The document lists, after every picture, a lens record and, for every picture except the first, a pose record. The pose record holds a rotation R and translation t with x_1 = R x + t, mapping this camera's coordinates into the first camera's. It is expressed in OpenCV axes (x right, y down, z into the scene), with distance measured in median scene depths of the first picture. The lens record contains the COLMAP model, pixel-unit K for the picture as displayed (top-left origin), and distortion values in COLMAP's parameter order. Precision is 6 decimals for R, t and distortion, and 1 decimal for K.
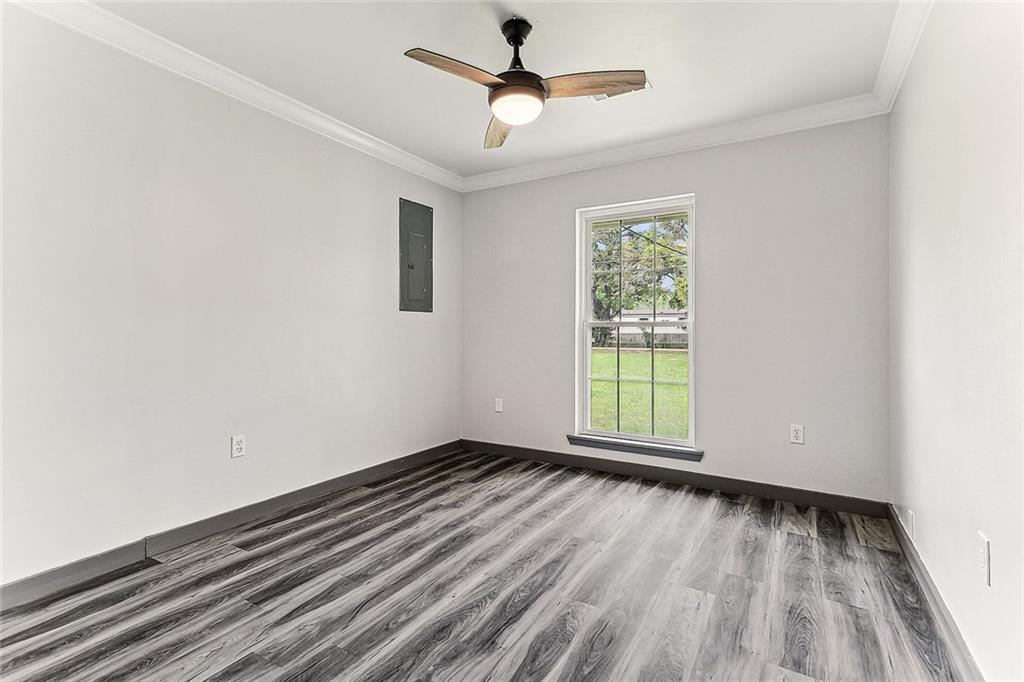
lens RADIAL K [[495.7, 0, 485.8], [0, 495.7, 325.3], [0, 0, 1]] dist [-0.001398, -0.000025]
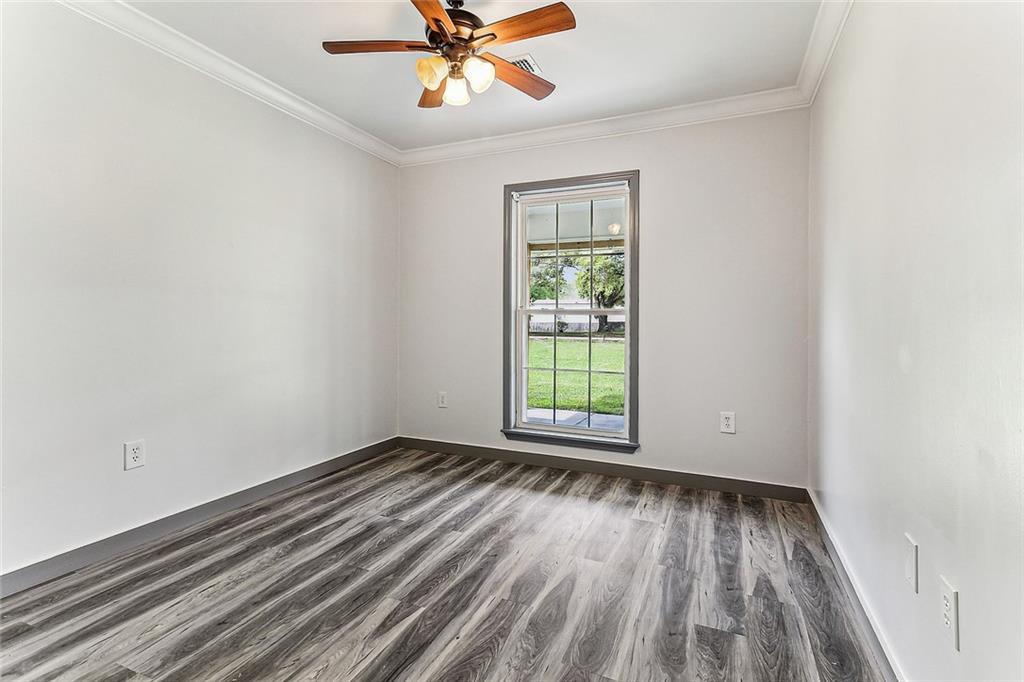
lens RADIAL K [[491.5, 0, 509.8], [0, 491.5, 327.4], [0, 0, 1]] dist [0.010080, 0.000509]
pose [[0.988982, -0.001859, 0.148027, 0.055525], [-0.000801, 0.999839, 0.017912, 0.006704], [-0.148036, -0.017833, 0.988821, 0.083622]]
